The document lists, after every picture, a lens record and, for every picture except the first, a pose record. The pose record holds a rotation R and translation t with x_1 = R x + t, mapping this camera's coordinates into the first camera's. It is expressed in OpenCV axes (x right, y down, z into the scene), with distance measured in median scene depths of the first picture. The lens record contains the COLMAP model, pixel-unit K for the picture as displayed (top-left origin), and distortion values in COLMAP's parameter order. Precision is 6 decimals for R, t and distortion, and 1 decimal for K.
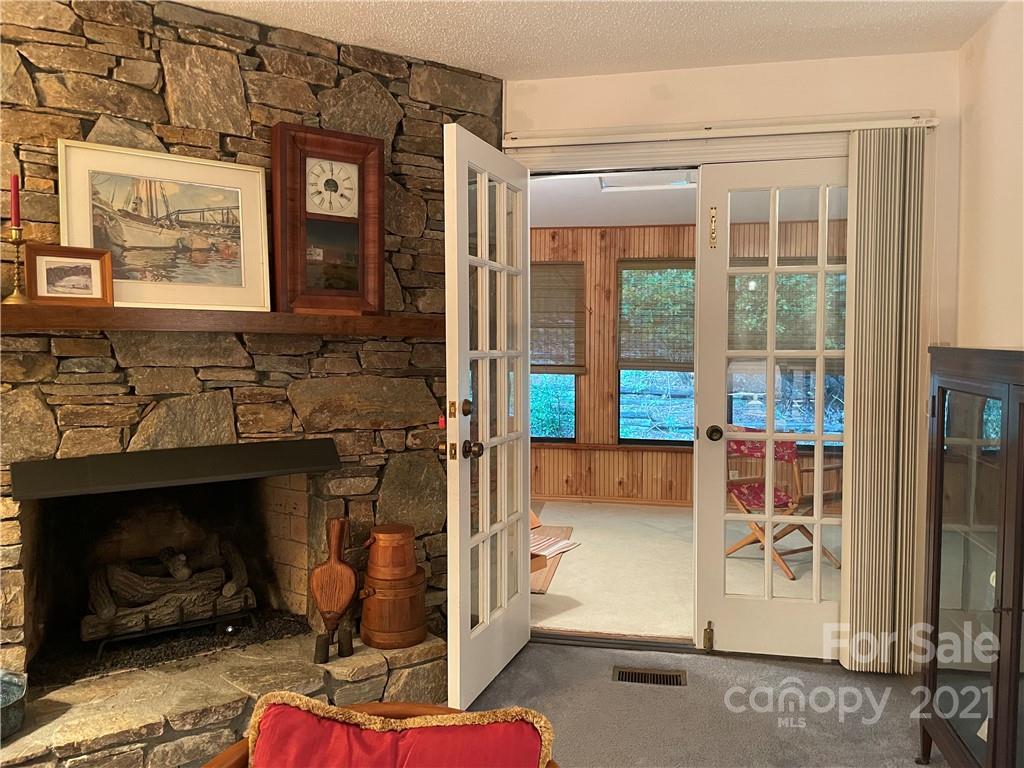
lens RADIAL K [[779.2, 0, 506.6], [0, 779.2, 378.7], [0, 0, 1]] dist [0.092483, -0.123671]
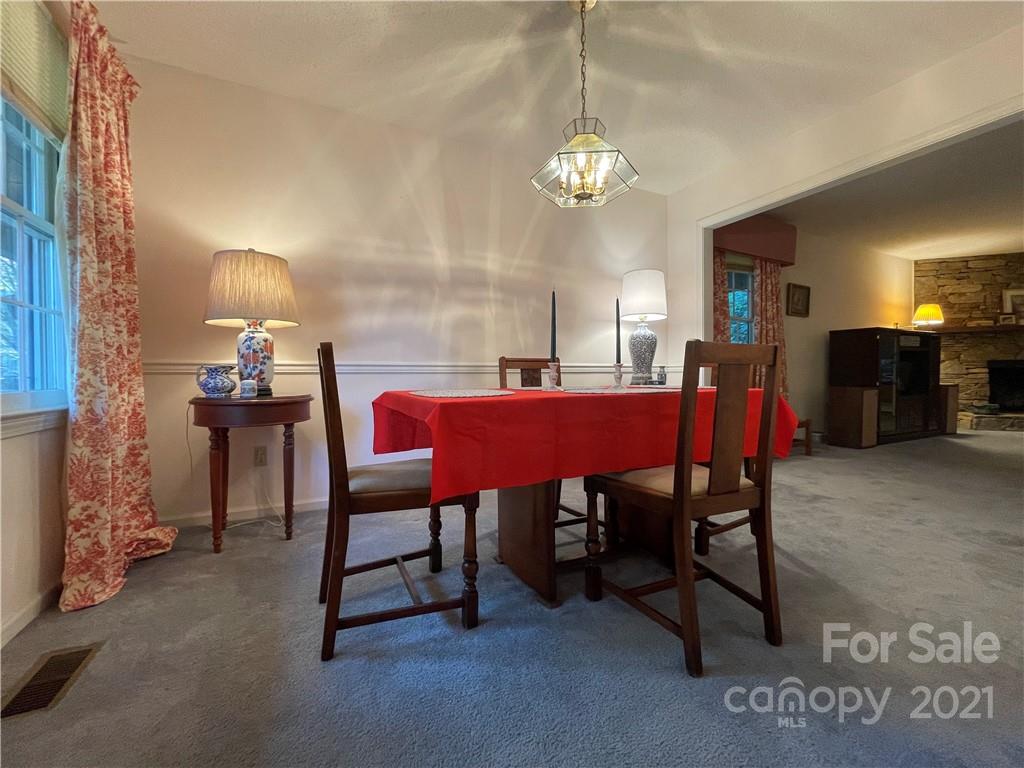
lens RADIAL K [[411.1, 0, 507.4], [0, 411.1, 379.6], [0, 0, 1]] dist [-0.003839, -0.000914]
pose [[0.602260, 0.006637, -0.798272, -0.328242], [-0.030873, 0.999411, -0.014983, 0.274722], [0.797703, 0.033669, 0.602110, -2.170031]]
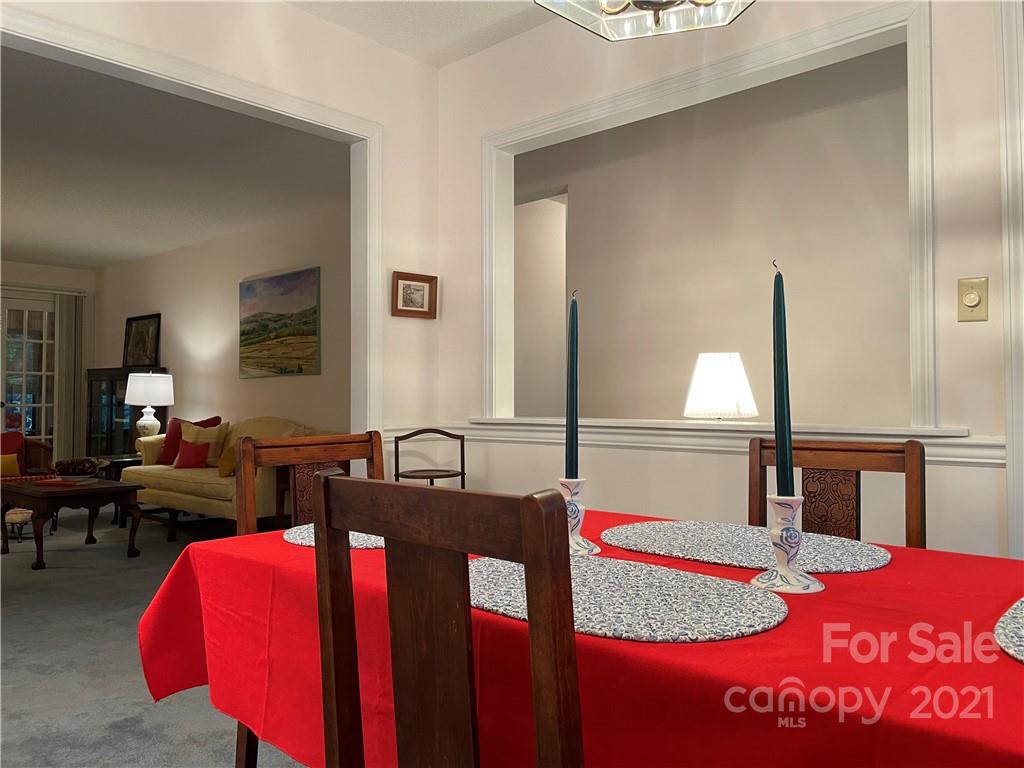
lens RADIAL K [[779.2, 0, 513.0], [0, 779.2, 381.2], [0, 0, 1]] dist [0.092483, -0.123671]
pose [[0.529402, 0.021078, 0.848109, -1.109146], [0.037410, 0.998139, -0.048159, 0.195949], [-0.847546, 0.057223, 0.527629, -1.878727]]
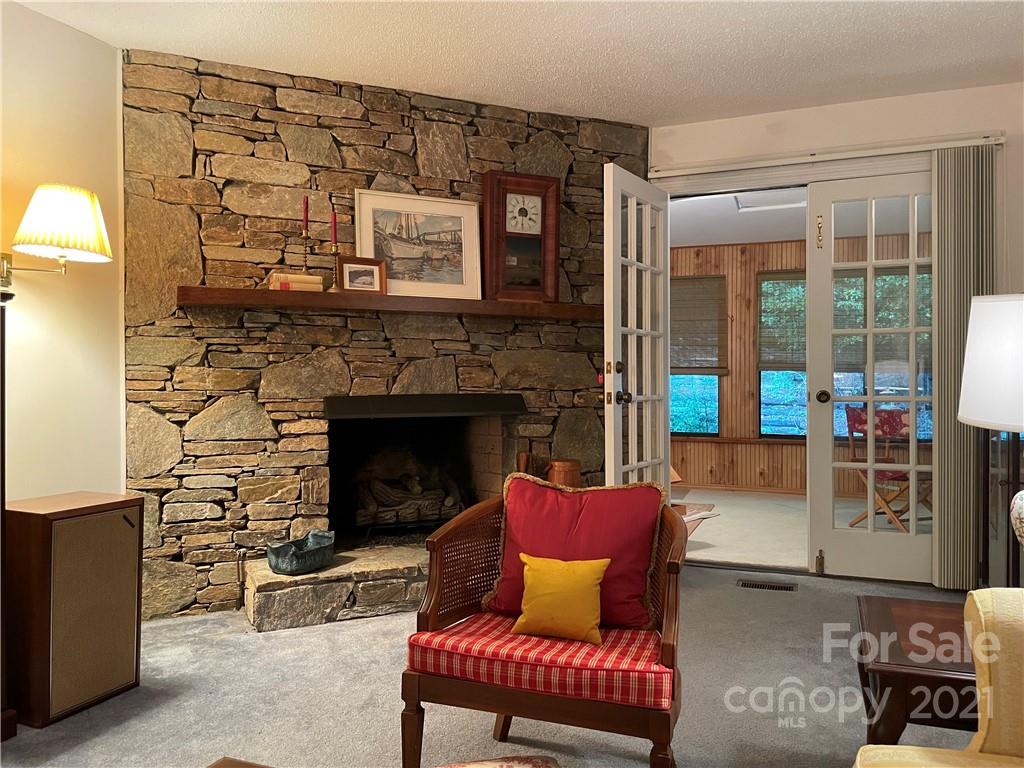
lens RADIAL K [[779.2, 0, 504.5], [0, 779.2, 381.8], [0, 0, 1]] dist [0.092483, -0.123671]
pose [[0.980406, -0.001077, -0.196982, 0.019516], [-0.006839, 0.999196, -0.039502, 0.108502], [0.196867, 0.040075, 0.979611, -0.351764]]
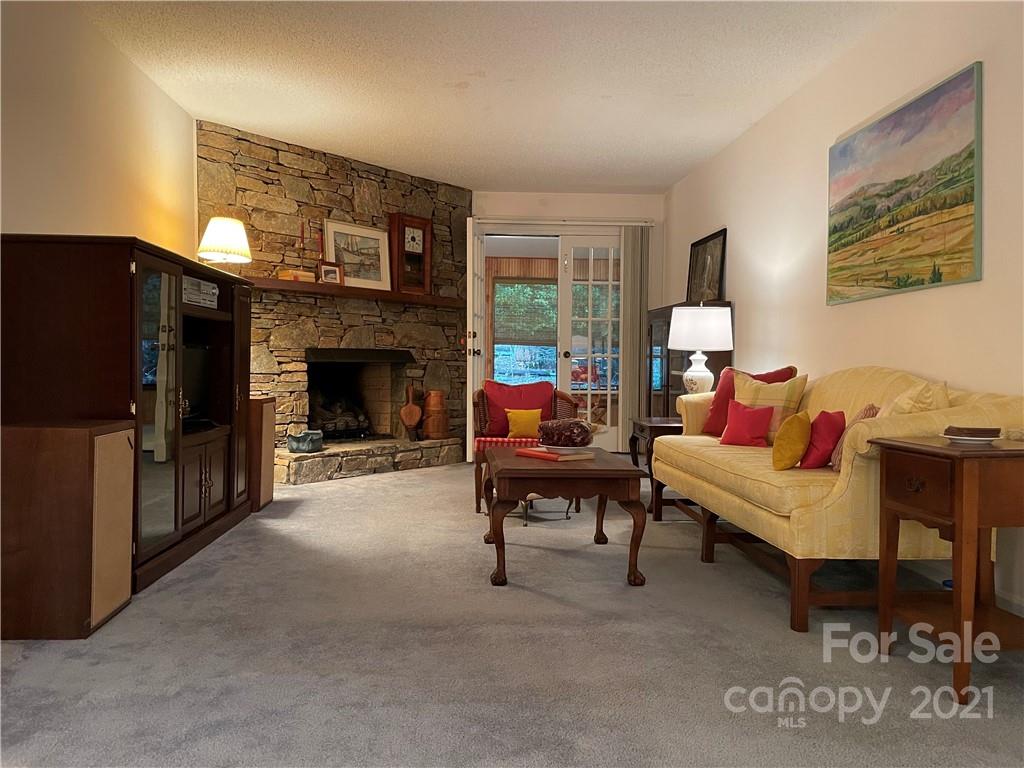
lens RADIAL K [[779.2, 0, 508.1], [0, 779.2, 384.2], [0, 0, 1]] dist [0.092483, -0.123671]
pose [[0.967187, 0.001334, 0.254062, -0.511633], [0.003223, 0.999841, -0.017522, 0.212080], [-0.254045, 0.017766, 0.967029, -1.227859]]
